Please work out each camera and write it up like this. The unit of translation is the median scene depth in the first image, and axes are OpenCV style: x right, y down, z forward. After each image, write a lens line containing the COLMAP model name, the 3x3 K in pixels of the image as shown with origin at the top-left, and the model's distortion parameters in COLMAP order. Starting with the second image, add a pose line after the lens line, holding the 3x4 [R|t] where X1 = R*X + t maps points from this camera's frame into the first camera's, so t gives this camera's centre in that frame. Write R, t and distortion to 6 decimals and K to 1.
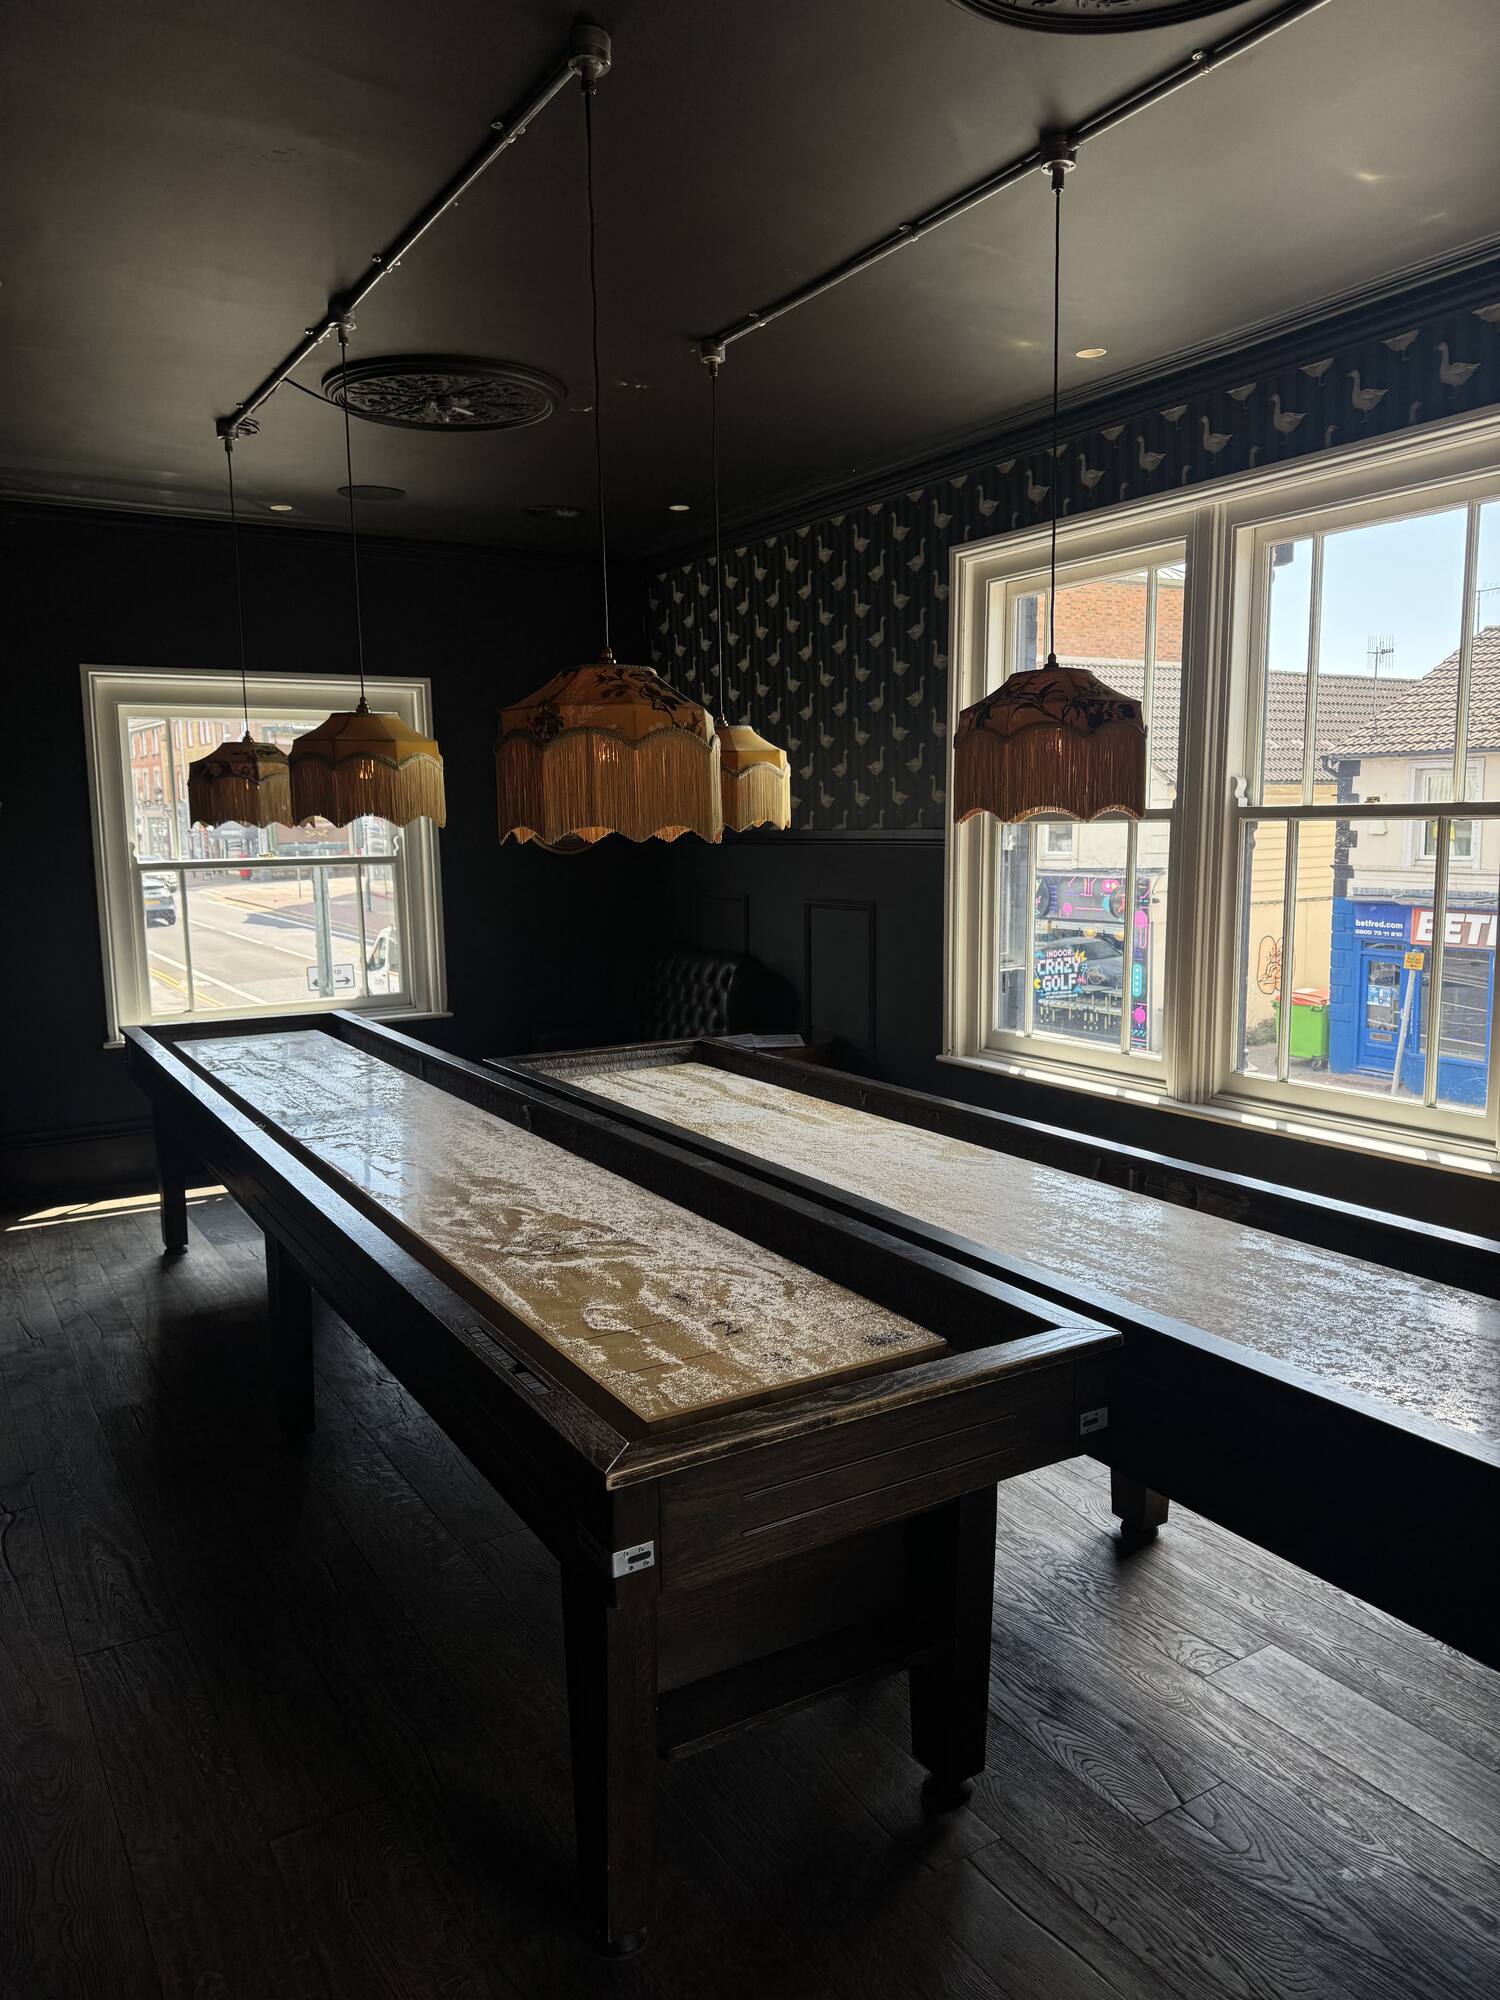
lens RADIAL K [[1440.3, 0, 750.0], [0, 1440.3, 1000.0], [0, 0, 1]] dist [0.008606, -0.000327]
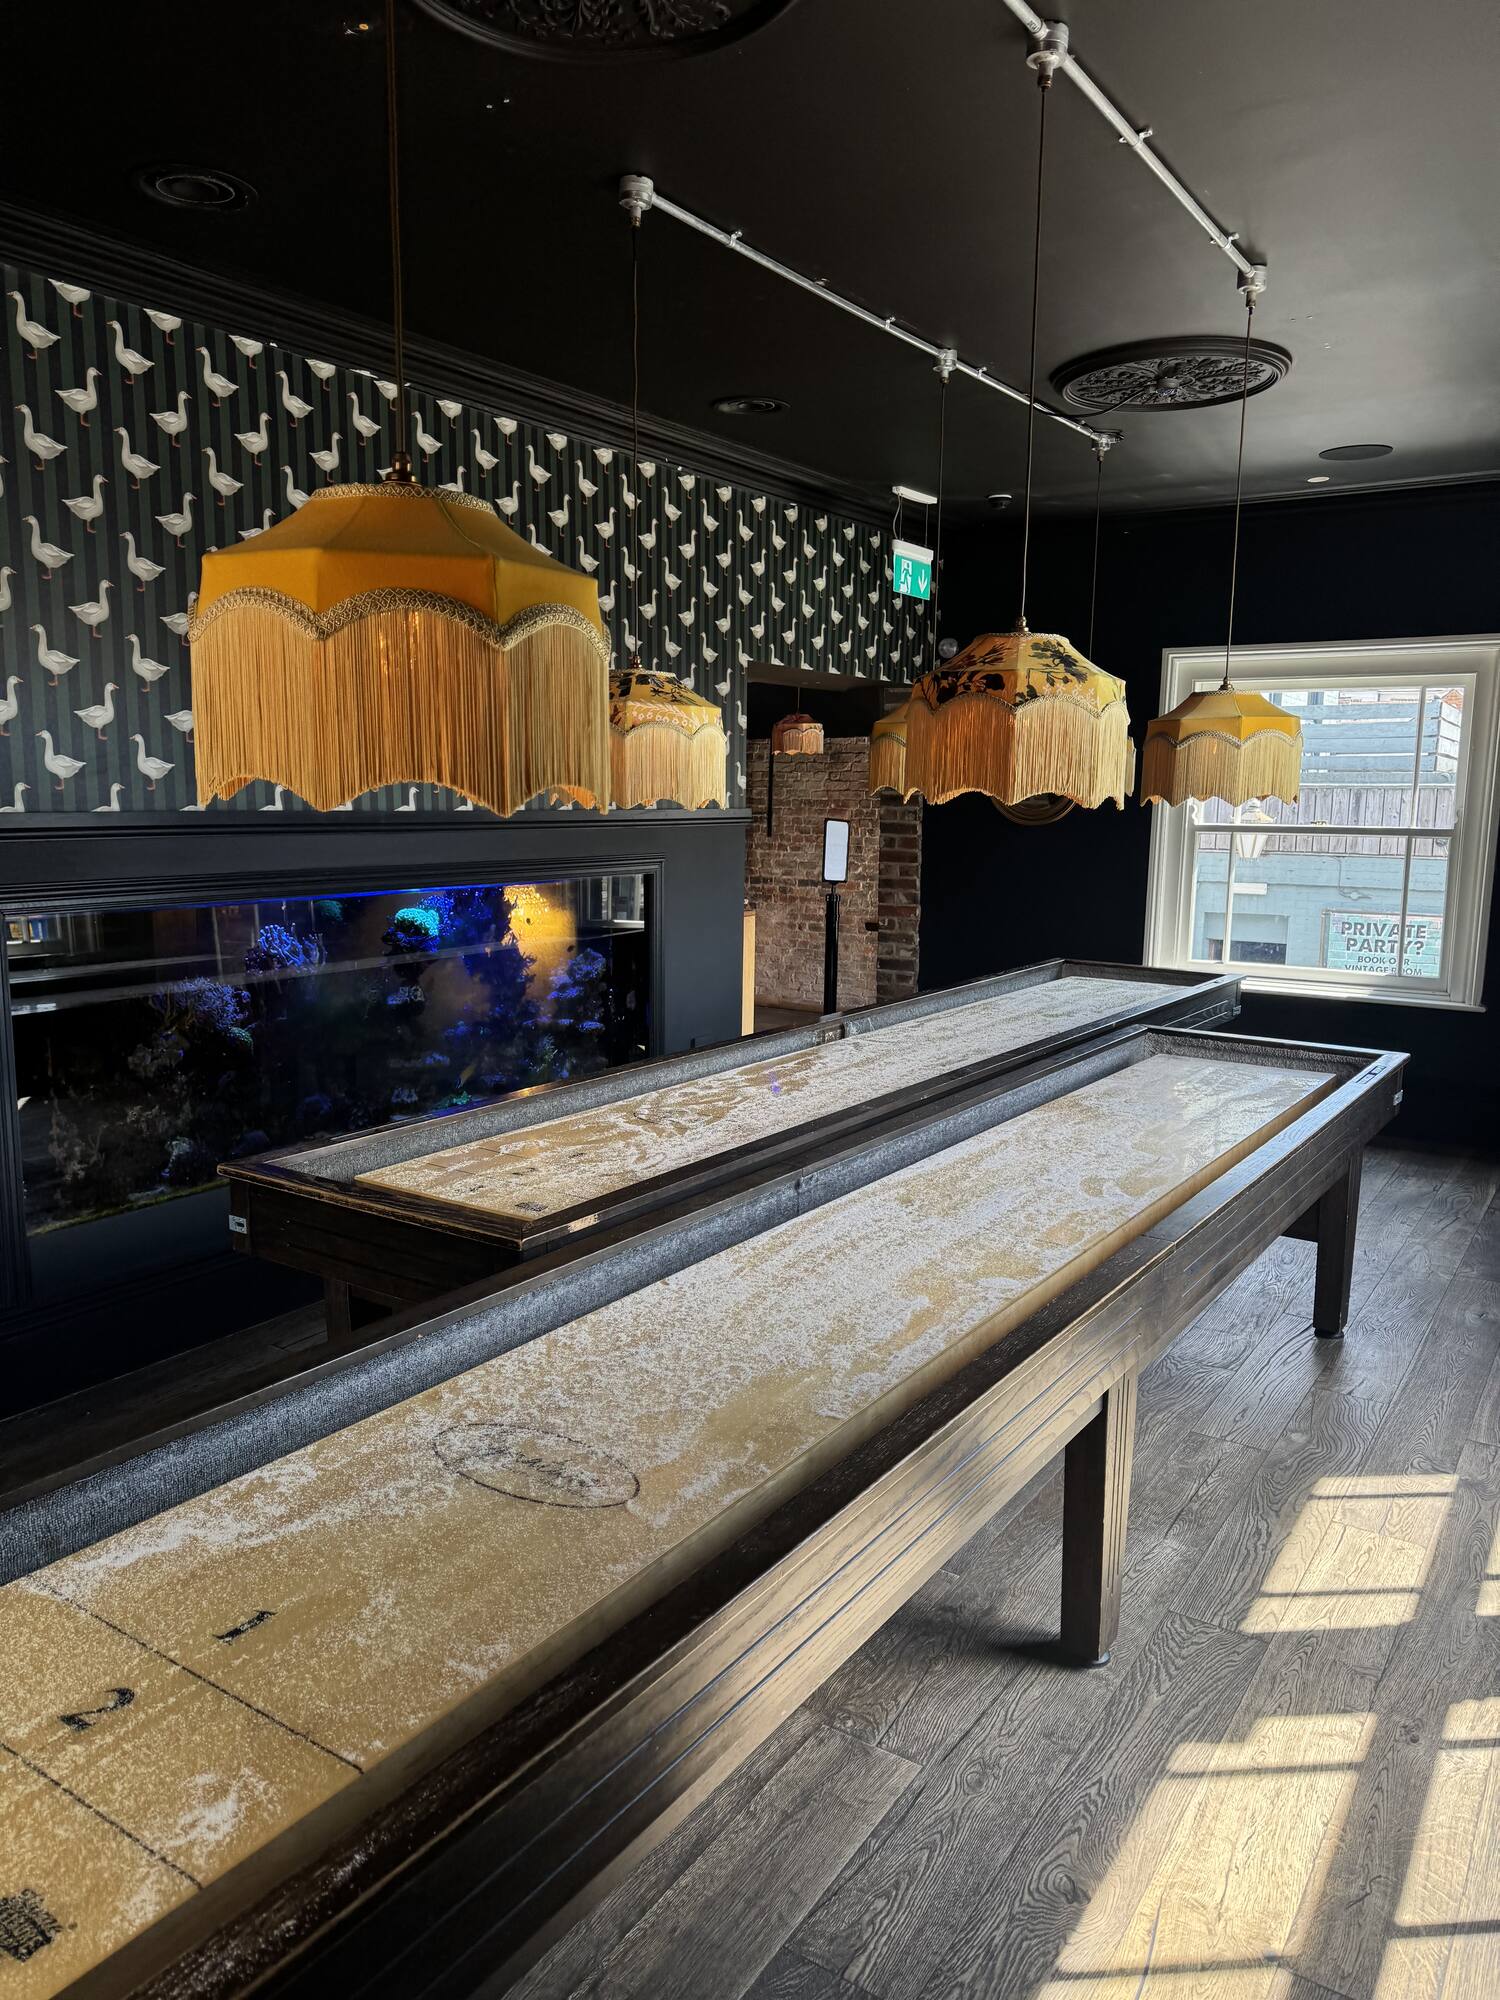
lens RADIAL K [[1440.3, 0, 750.0], [0, 1440.3, 1000.0], [0, 0, 1]] dist [0.008606, -0.000327]
pose [[0.422574, 0.163754, -0.891412, 1.076870], [-0.144222, 0.983159, 0.112239, -0.092215], [0.894780, 0.081132, 0.439075, 0.523468]]
